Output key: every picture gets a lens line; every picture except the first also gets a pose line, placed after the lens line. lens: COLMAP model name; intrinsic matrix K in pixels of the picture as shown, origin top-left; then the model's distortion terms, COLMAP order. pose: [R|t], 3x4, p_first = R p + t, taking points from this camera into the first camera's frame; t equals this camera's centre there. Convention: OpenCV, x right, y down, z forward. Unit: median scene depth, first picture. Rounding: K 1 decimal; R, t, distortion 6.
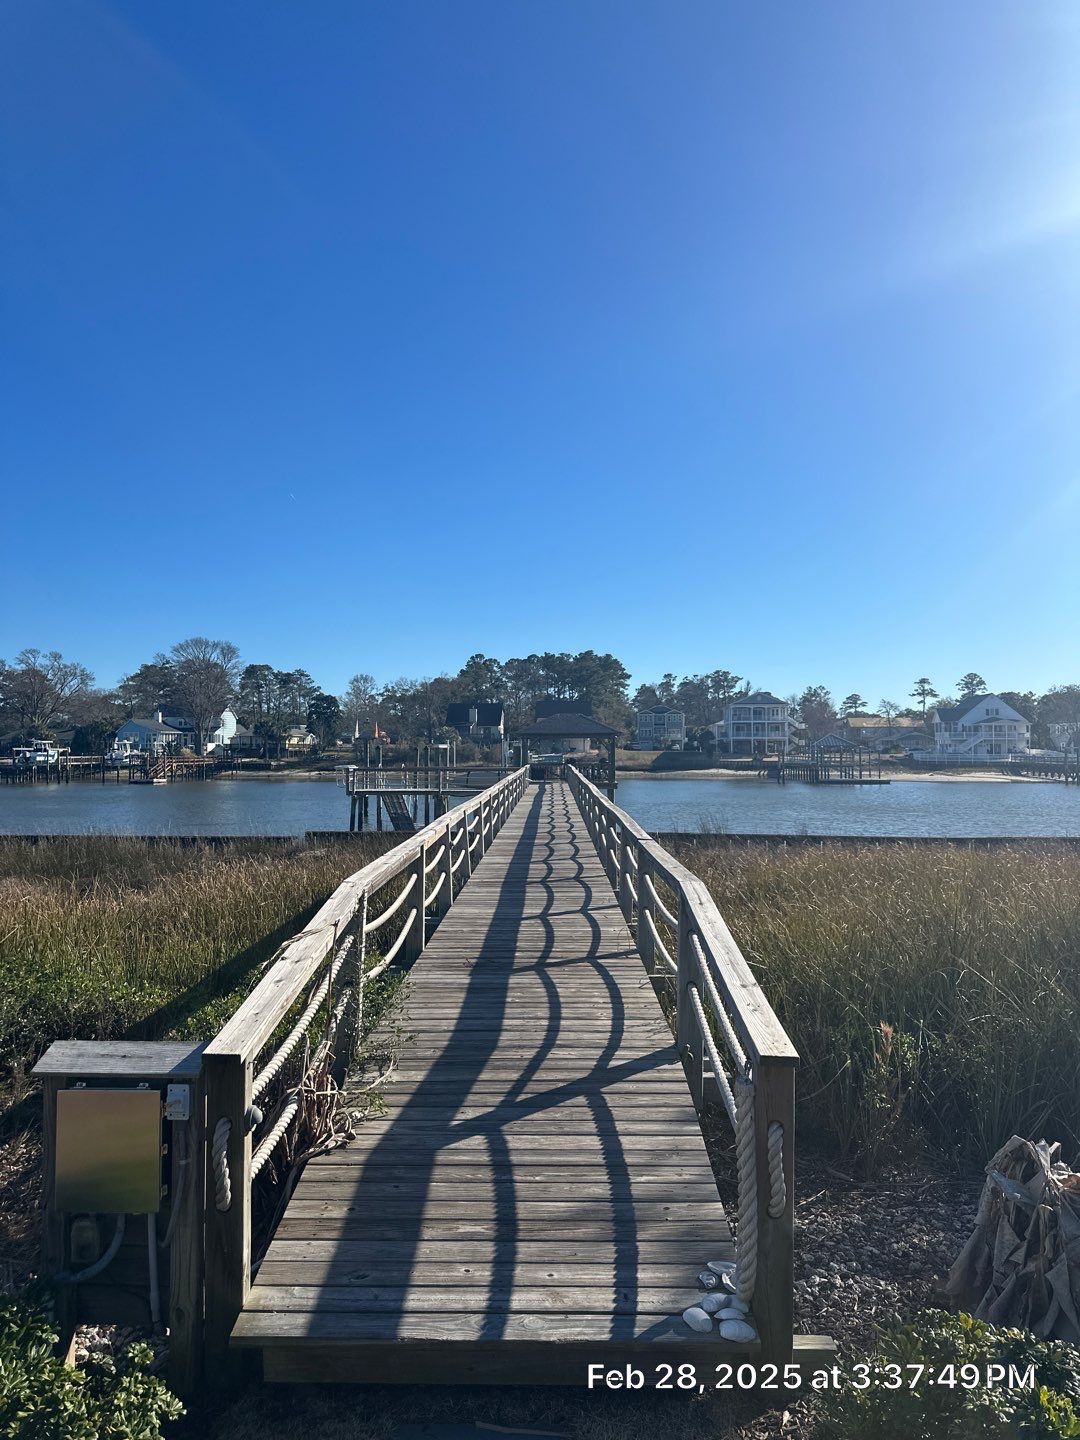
lens RADIAL K [[1067.7, 0, 540.0], [0, 1067.7, 720.0], [0, 0, 1]] dist [0.111819, -0.193027]
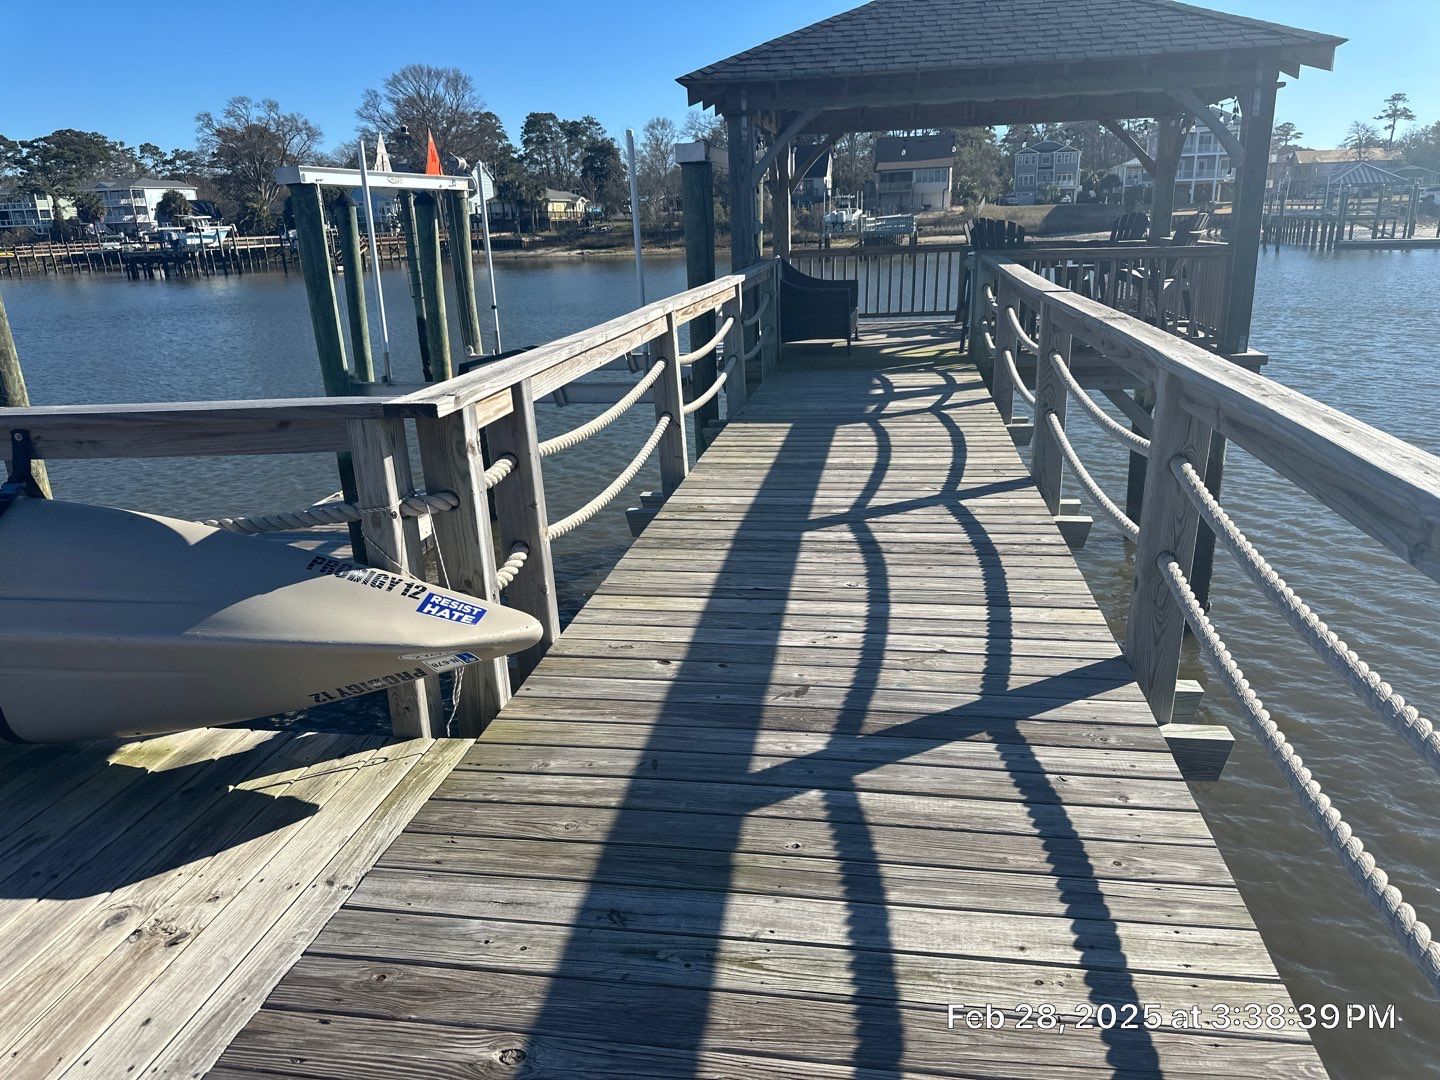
lens RADIAL K [[1038.9, 0, 720.0], [0, 1038.9, 540.0], [0, 0, 1]] dist [0.050219, -0.063955]
pose [[0.988168, 0.014997, -0.152639, 0.003322], [0.035311, 0.946230, 0.321563, 0.007296], [0.149254, -0.323148, 0.934504, 0.214695]]
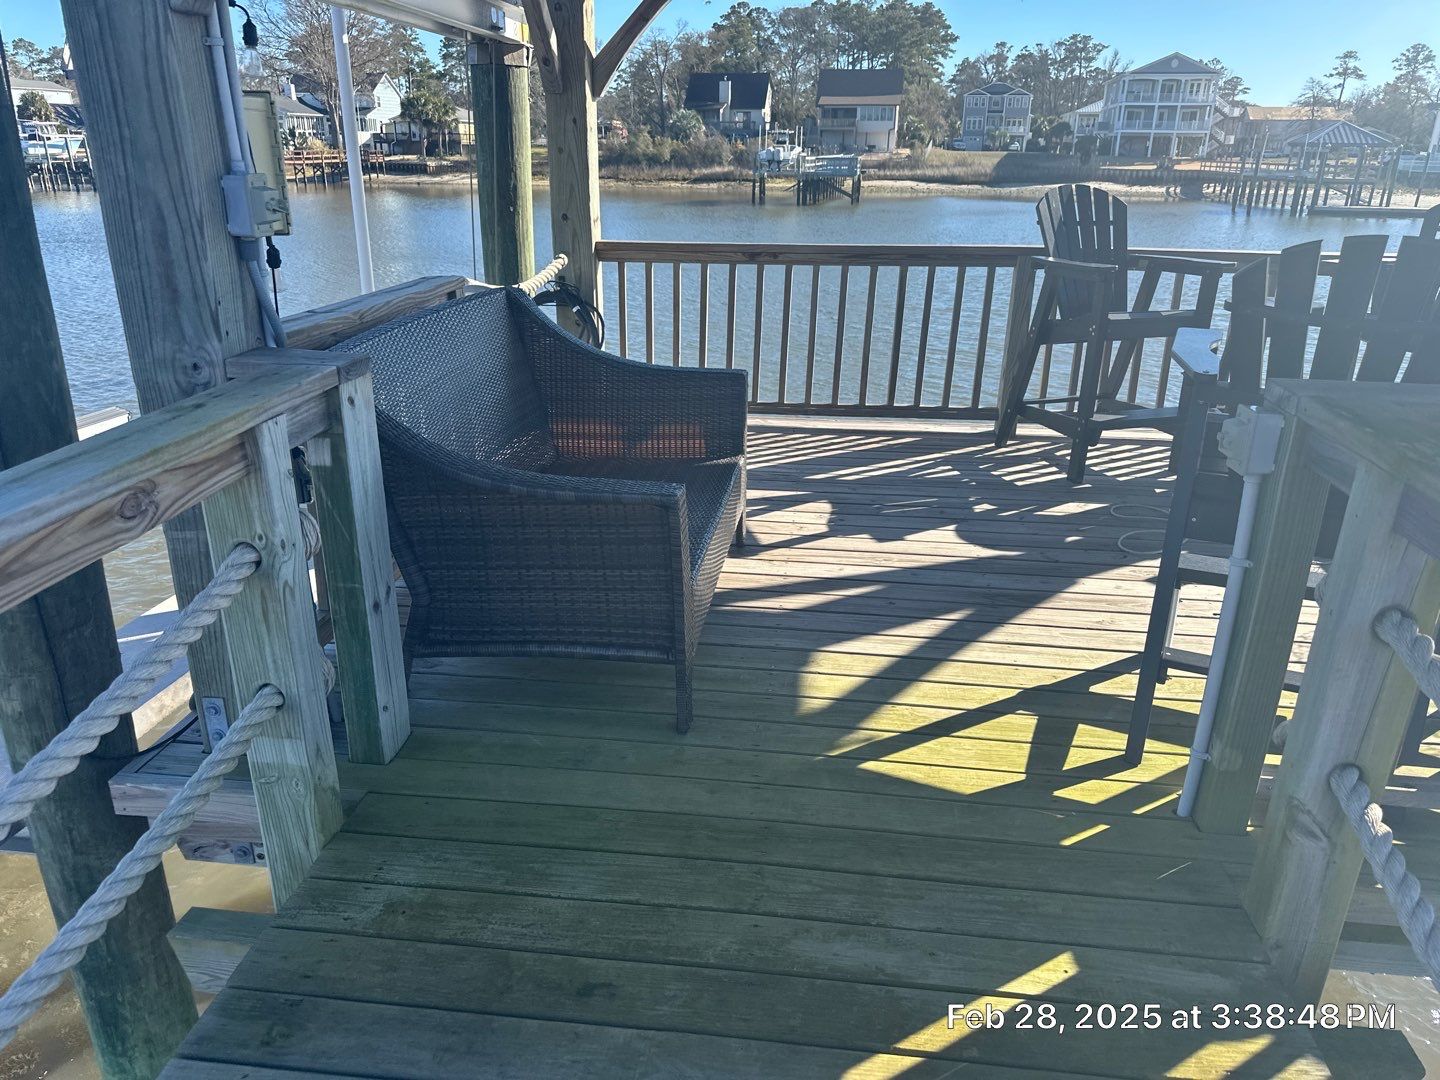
lens RADIAL K [[1036.3, 0, 712.0], [0, 1036.3, 545.2], [0, 0, 1]] dist [0.015826, -0.018287]
pose [[0.994604, 0.046851, -0.092563, 0.003142], [-0.007950, 0.924018, 0.382267, 0.008447], [0.103439, -0.379468, 0.919404, 0.258387]]
